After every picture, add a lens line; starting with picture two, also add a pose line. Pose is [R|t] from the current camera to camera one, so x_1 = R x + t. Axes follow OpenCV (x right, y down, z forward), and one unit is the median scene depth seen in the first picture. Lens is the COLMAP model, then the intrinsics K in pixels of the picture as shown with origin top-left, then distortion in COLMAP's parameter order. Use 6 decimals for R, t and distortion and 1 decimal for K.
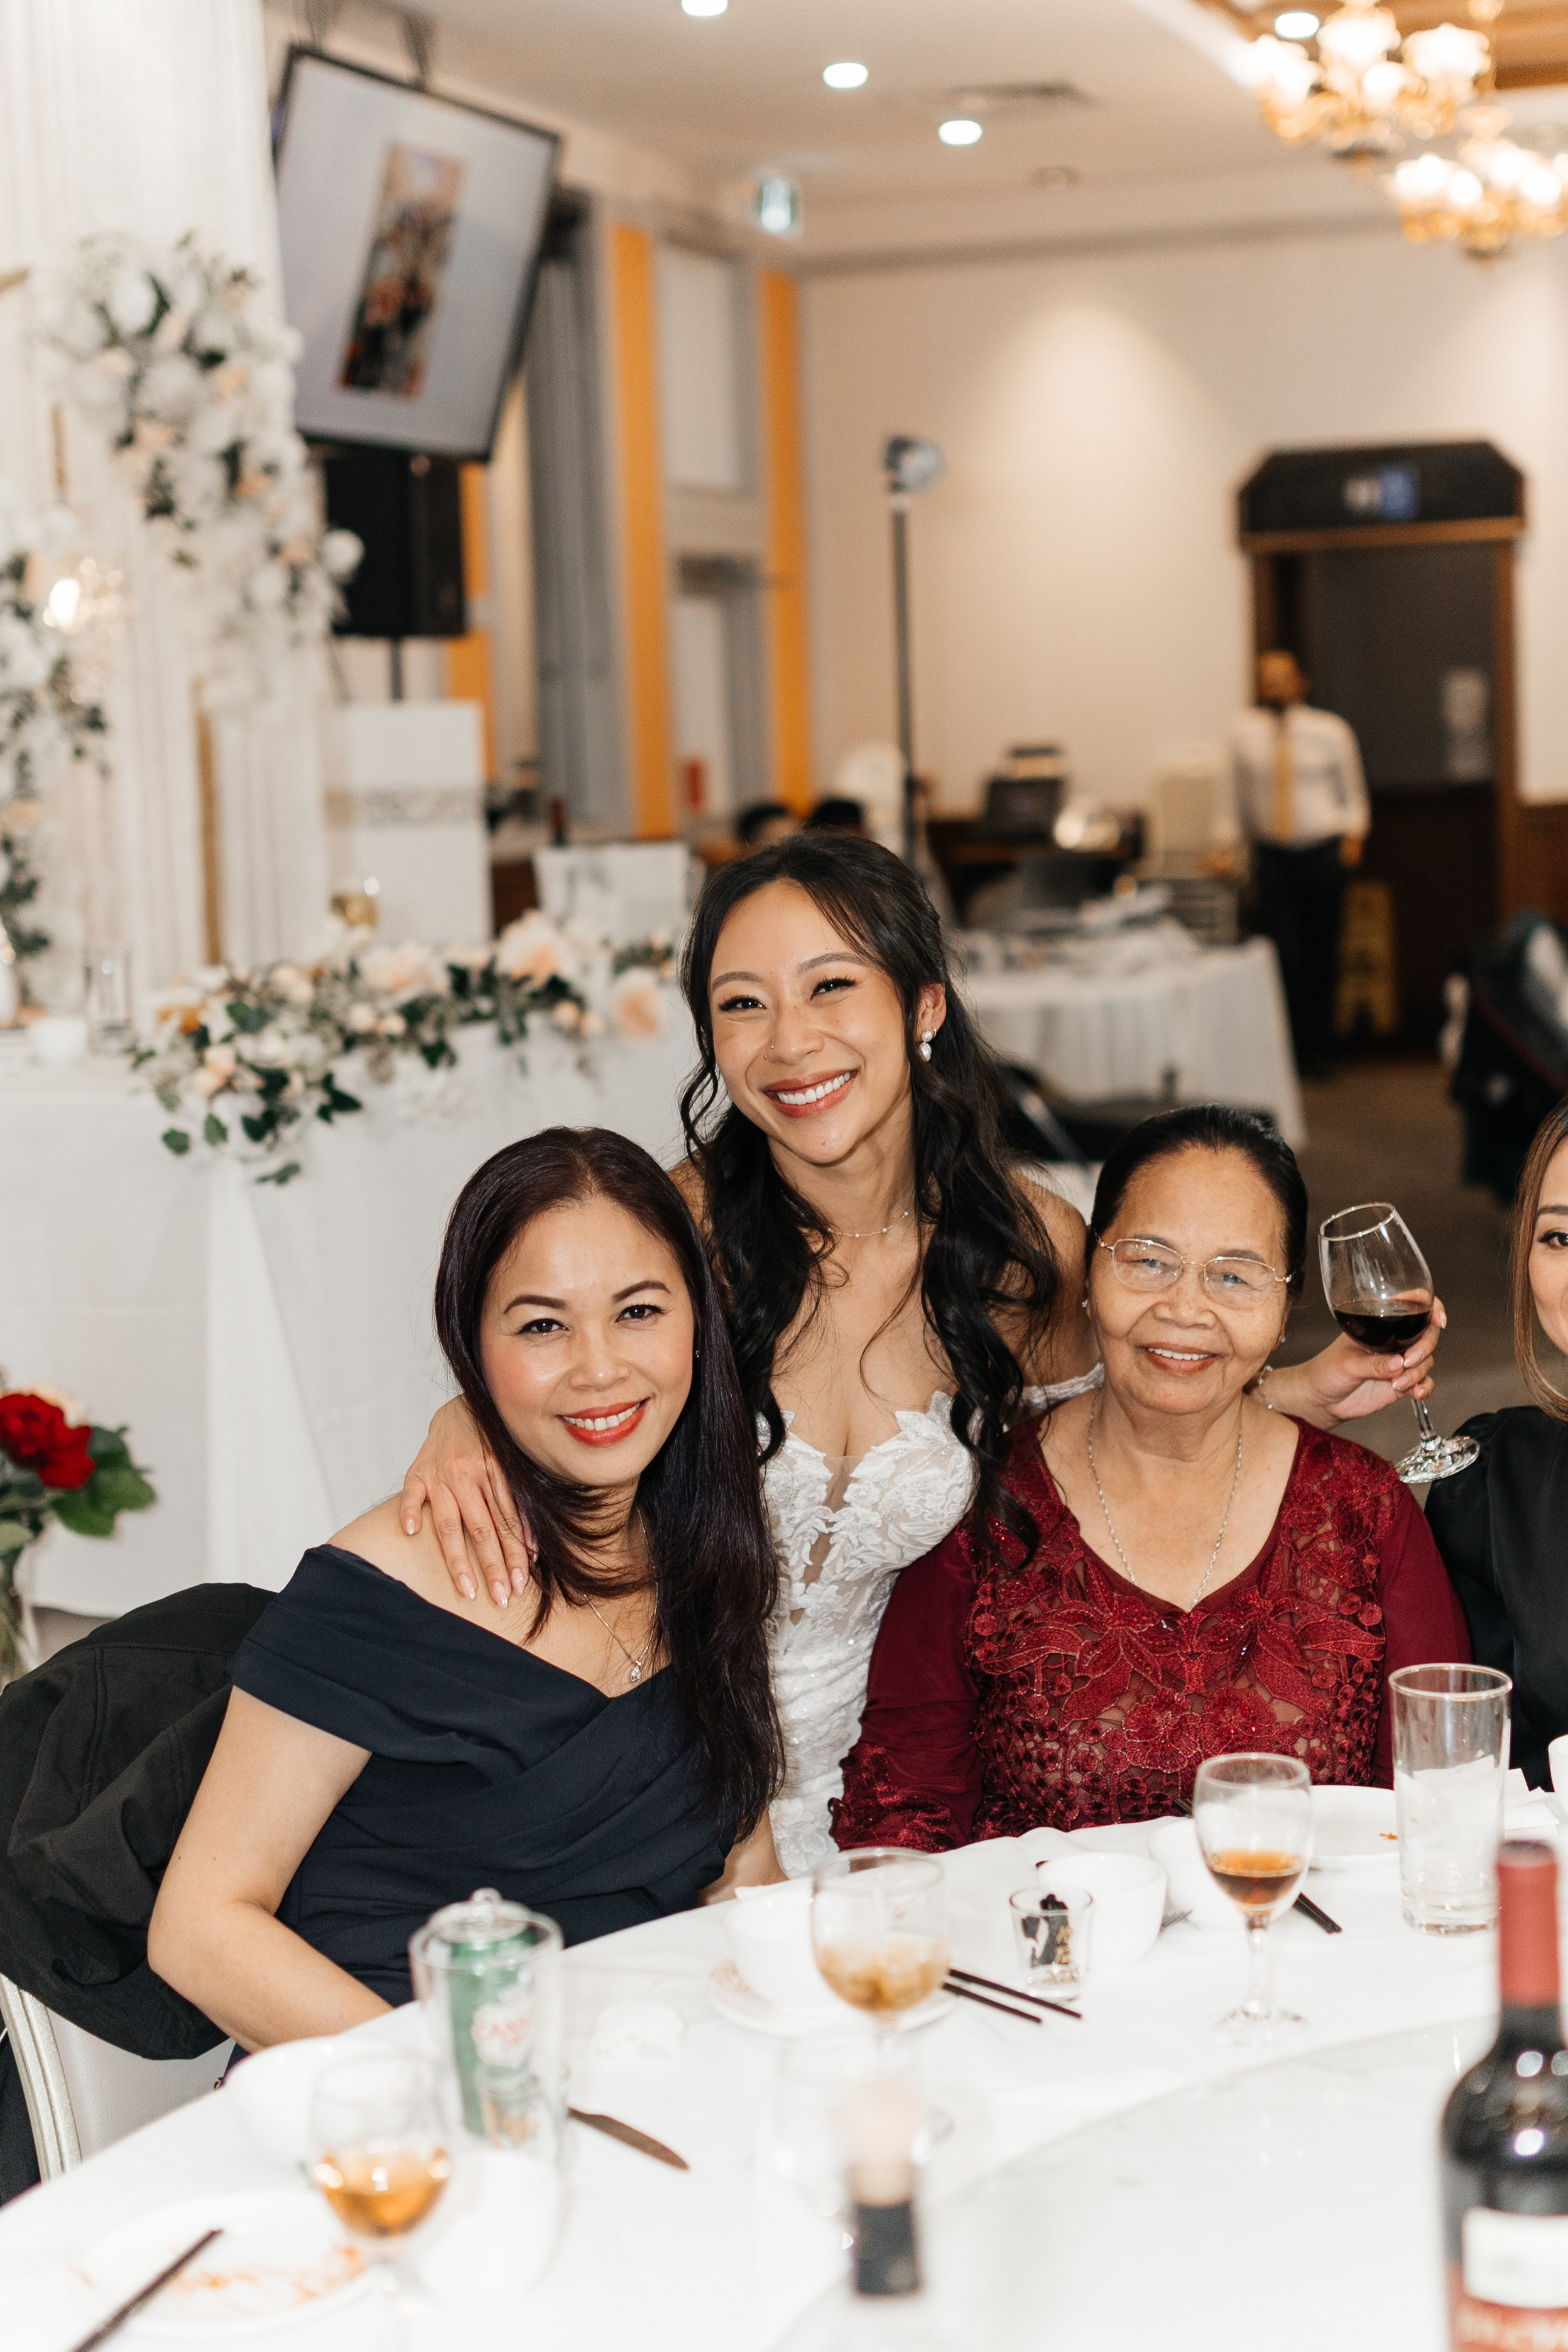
lens RADIAL K [[3281.8, 0, 784.0], [0, 3281.8, 1176.0], [0, 0, 1]] dist [-0.000857, -0.067551]
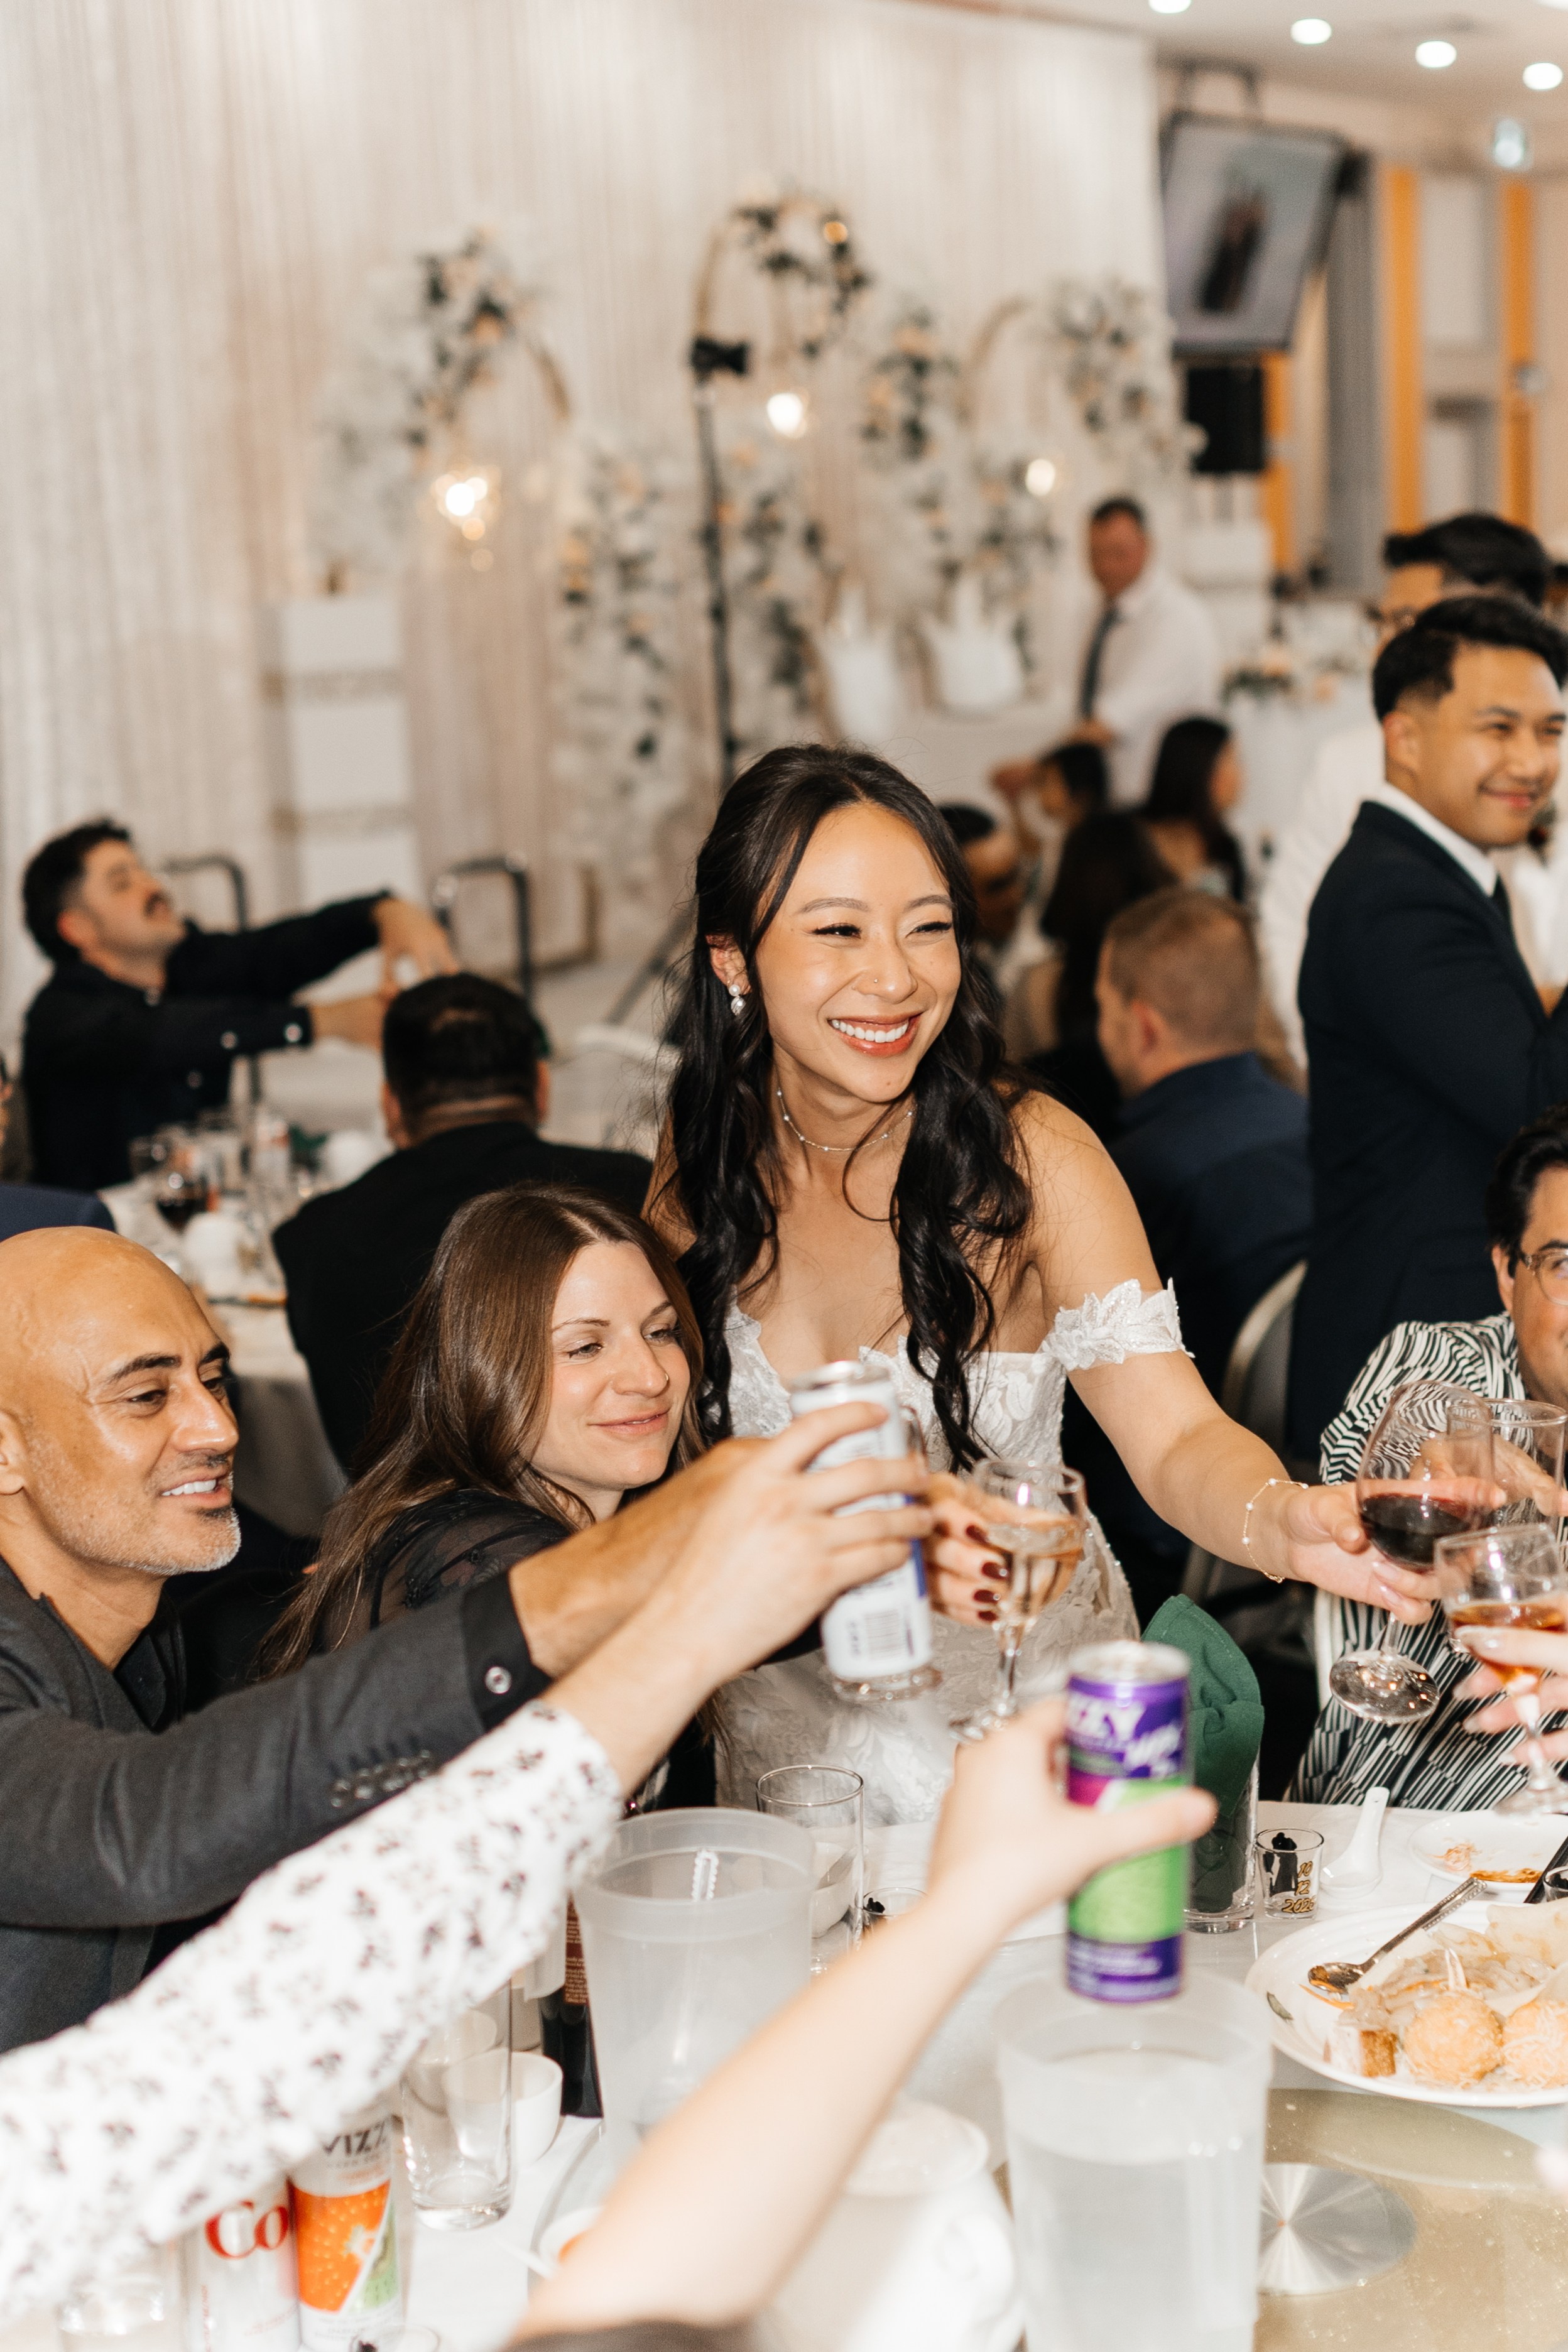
lens RADIAL K [[3239.8, 0, 784.0], [0, 3239.8, 1176.0], [0, 0, 1]] dist [0.001966, -0.110852]
pose [[0.967147, 0.033633, -0.251984, 0.097230], [-0.013774, 0.996686, 0.080166, 0.061515], [0.253846, -0.074062, 0.964405, -0.706924]]
